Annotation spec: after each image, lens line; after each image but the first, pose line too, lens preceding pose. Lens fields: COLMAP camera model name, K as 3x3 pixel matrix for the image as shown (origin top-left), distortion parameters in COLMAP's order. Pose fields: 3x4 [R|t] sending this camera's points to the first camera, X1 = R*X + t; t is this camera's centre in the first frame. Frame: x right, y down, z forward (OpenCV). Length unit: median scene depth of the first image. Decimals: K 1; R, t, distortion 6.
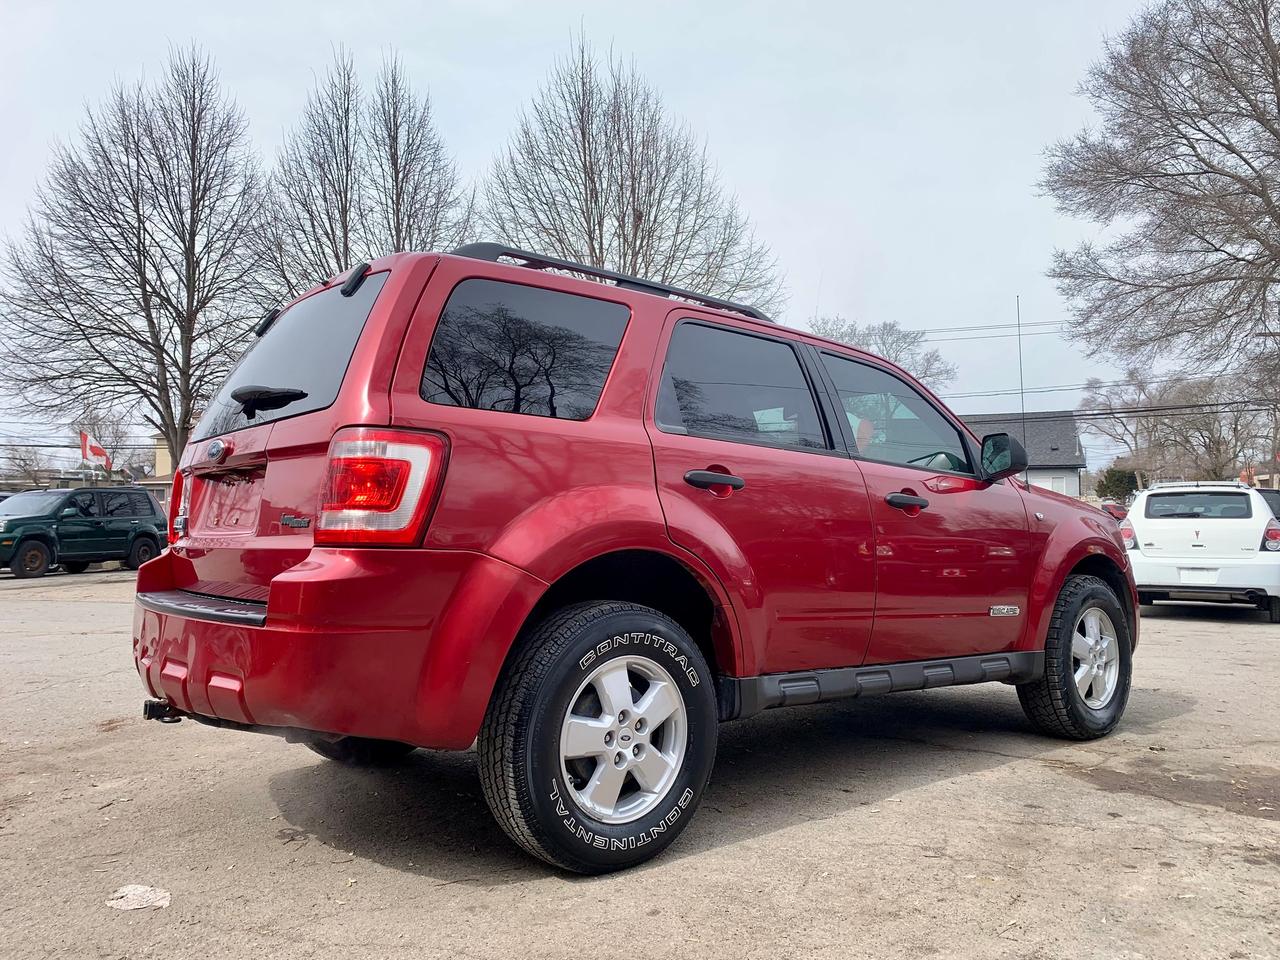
lens RADIAL K [[982.6, 0, 621.9], [0, 982.6, 468.5], [0, 0, 1]] dist [0.032509, -0.025698]
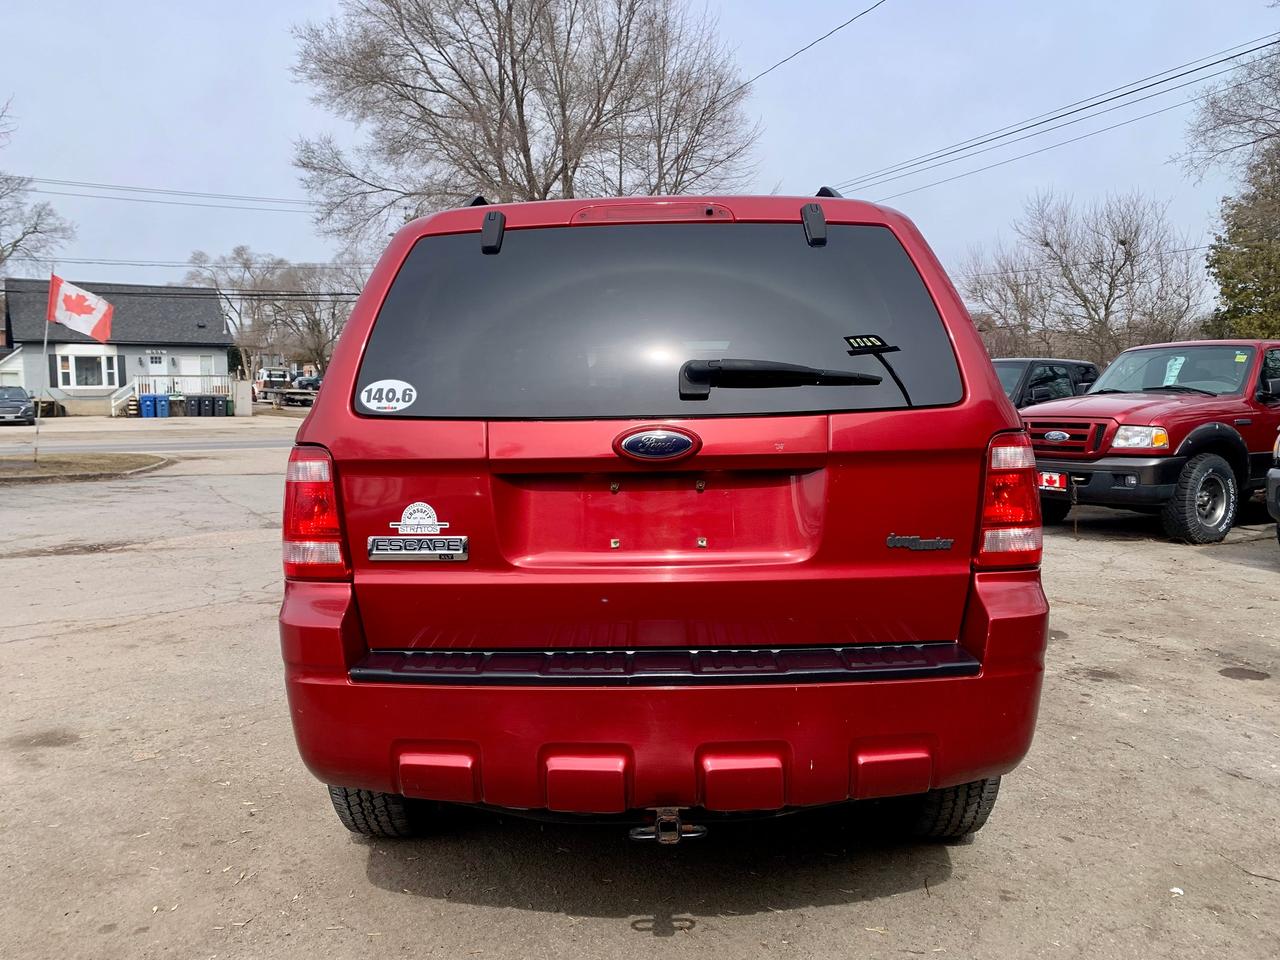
lens RADIAL K [[982.6, 0, 634.2], [0, 982.6, 470.8], [0, 0, 1]] dist [0.032509, -0.025698]
pose [[0.637926, -0.066327, 0.767236, -0.251274], [-0.034733, 0.992792, 0.114705, -0.022514], [-0.769314, -0.099822, 0.631024, 0.148391]]
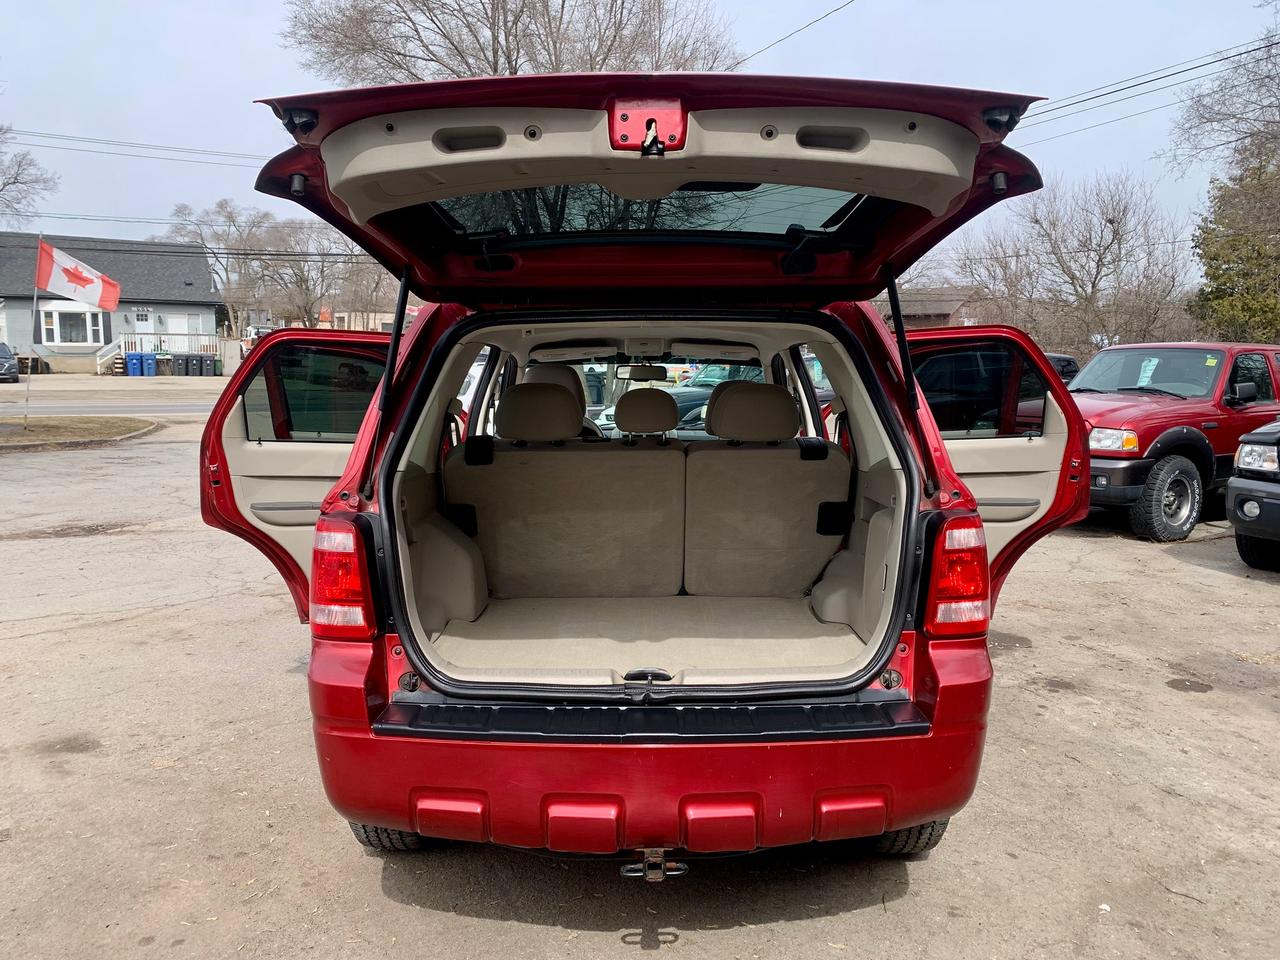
lens RADIAL K [[982.6, 0, 645.4], [0, 982.6, 469.8], [0, 0, 1]] dist [0.032509, -0.025698]
pose [[0.622106, -0.088249, 0.777944, -0.266556], [-0.051012, 0.986947, 0.152752, -0.049524], [-0.781270, -0.134712, 0.609483, 0.138514]]
